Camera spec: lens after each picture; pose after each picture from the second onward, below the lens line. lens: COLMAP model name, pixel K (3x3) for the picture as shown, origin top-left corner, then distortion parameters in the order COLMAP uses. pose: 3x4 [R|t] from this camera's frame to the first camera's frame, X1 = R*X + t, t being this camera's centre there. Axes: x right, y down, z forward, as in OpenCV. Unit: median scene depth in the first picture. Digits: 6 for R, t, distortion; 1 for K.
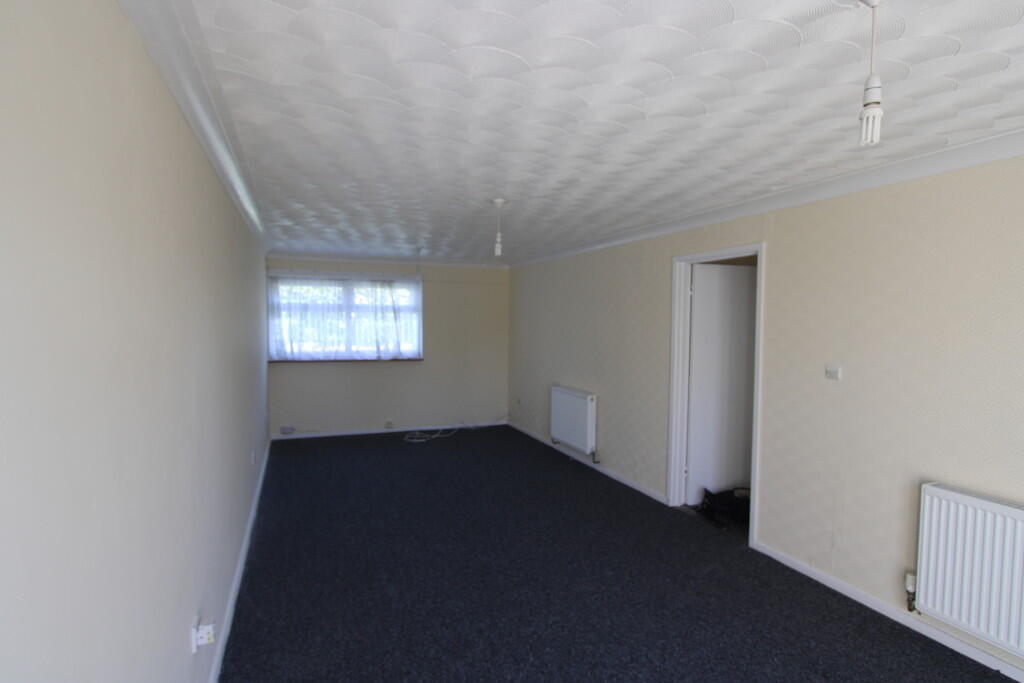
lens RADIAL K [[508.5, 0, 507.0], [0, 508.5, 343.6], [0, 0, 1]] dist [-0.016571, 0.002525]
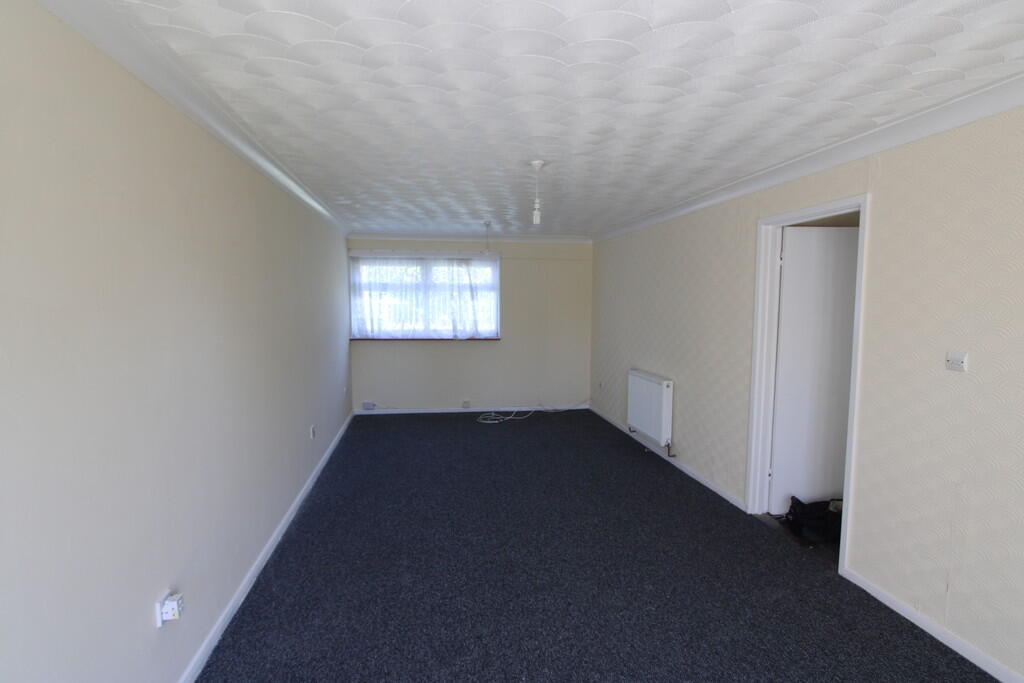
lens RADIAL K [[508.5, 0, 507.0], [0, 508.5, 343.6], [0, 0, 1]] dist [-0.016571, 0.002525]
pose [[0.973689, 0.014000, -0.227451, 0.090683], [-0.005402, 0.999249, 0.038378, 0.002761], [0.227818, -0.036139, 0.973033, 0.067931]]
